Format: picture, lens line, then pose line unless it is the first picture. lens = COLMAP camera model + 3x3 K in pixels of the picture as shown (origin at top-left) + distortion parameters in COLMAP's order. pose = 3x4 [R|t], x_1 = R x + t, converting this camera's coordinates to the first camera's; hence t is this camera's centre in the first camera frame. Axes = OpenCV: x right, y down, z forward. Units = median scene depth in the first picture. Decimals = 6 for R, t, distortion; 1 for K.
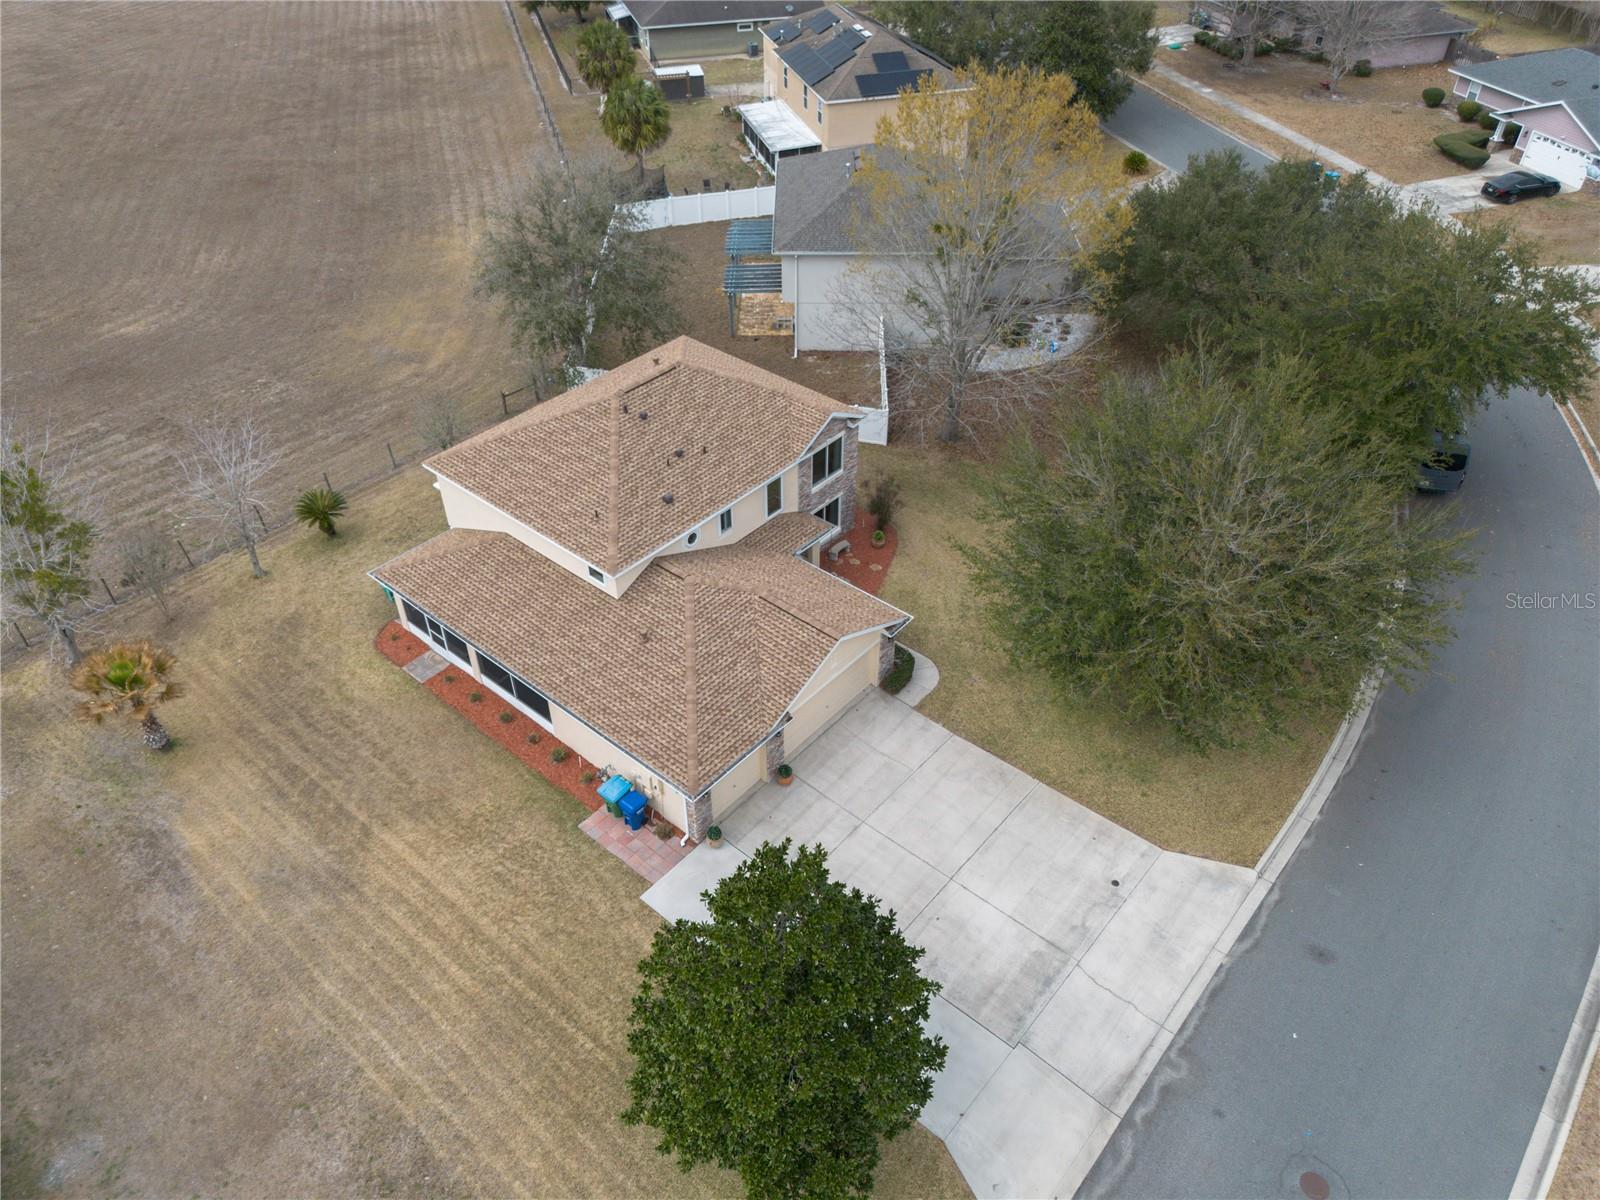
lens RADIAL K [[1123.5, 0, 800.4], [0, 1123.5, 604.2], [0, 0, 1]] dist [0.059094, -0.050983]
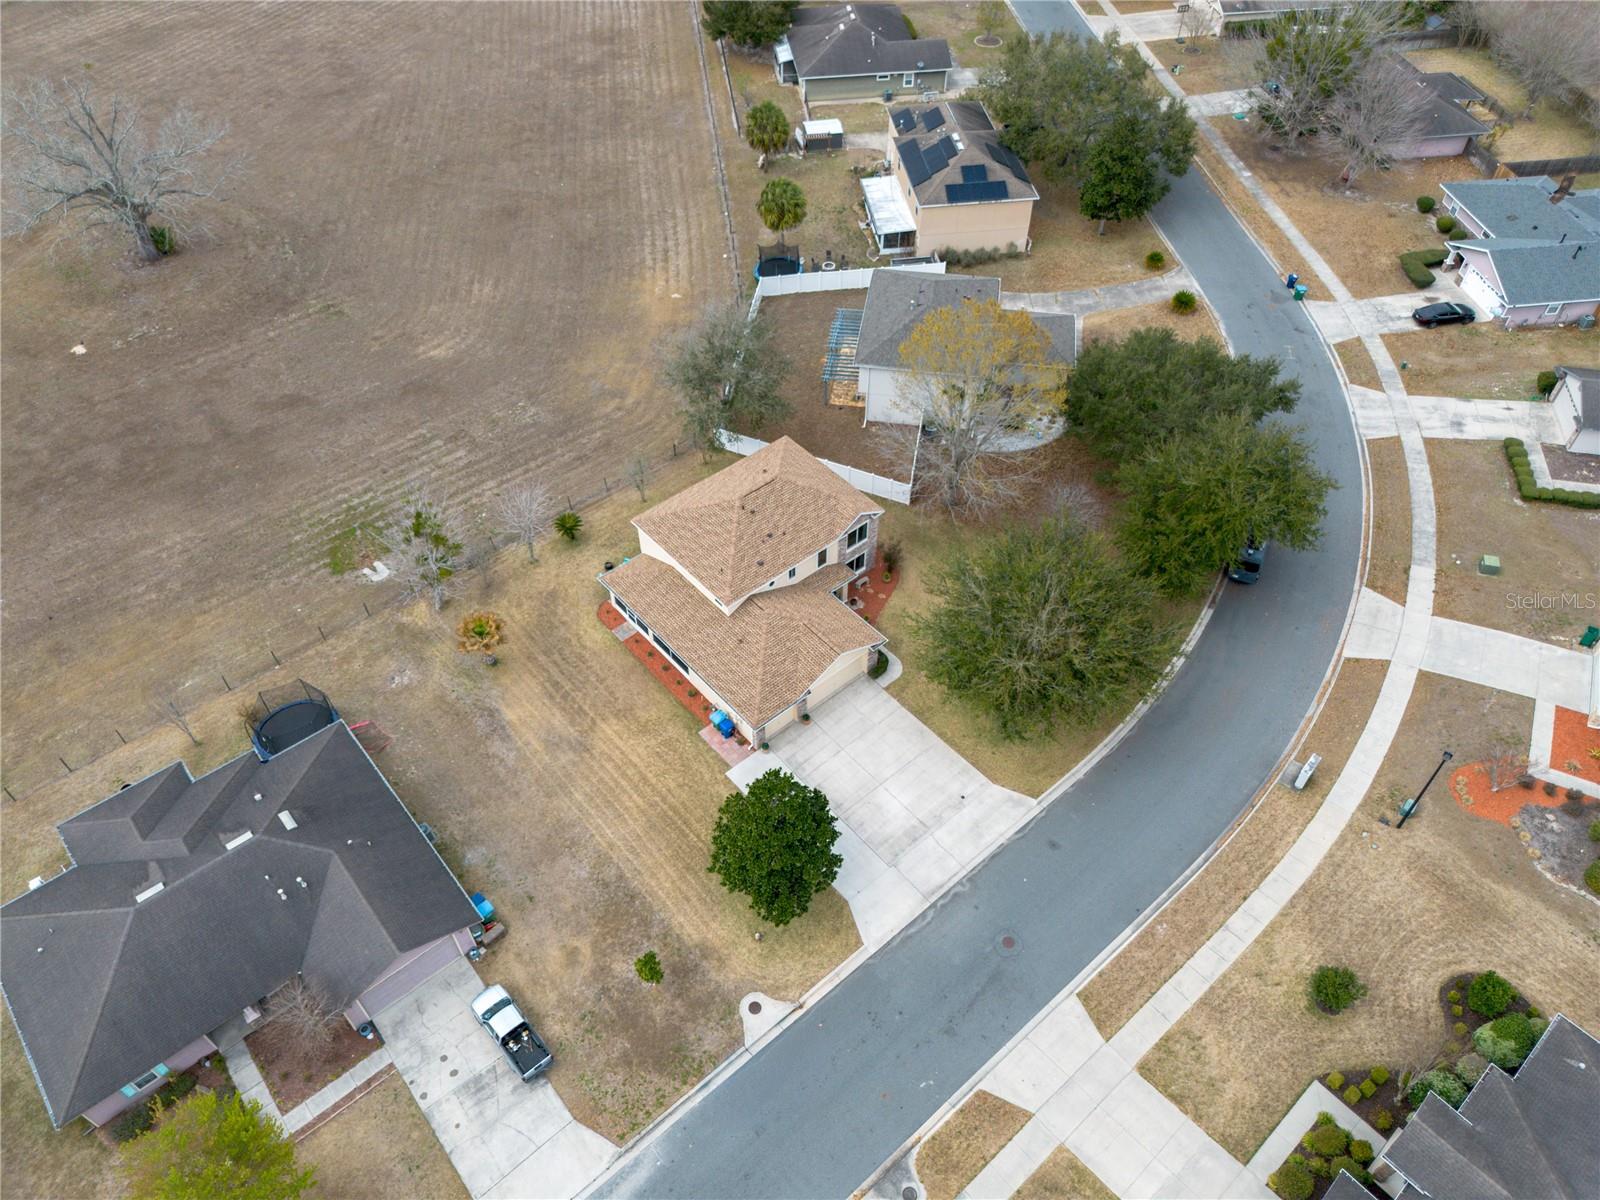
lens RADIAL K [[1130.8, 0, 799.7], [0, 1130.8, 594.5], [0, 0, 1]] dist [0.072096, -0.072980]
pose [[0.988384, 0.111809, -0.102938, 0.139542], [-0.097742, 0.986310, 0.132808, -0.290983], [0.116378, -0.121204, 0.985782, -0.810648]]
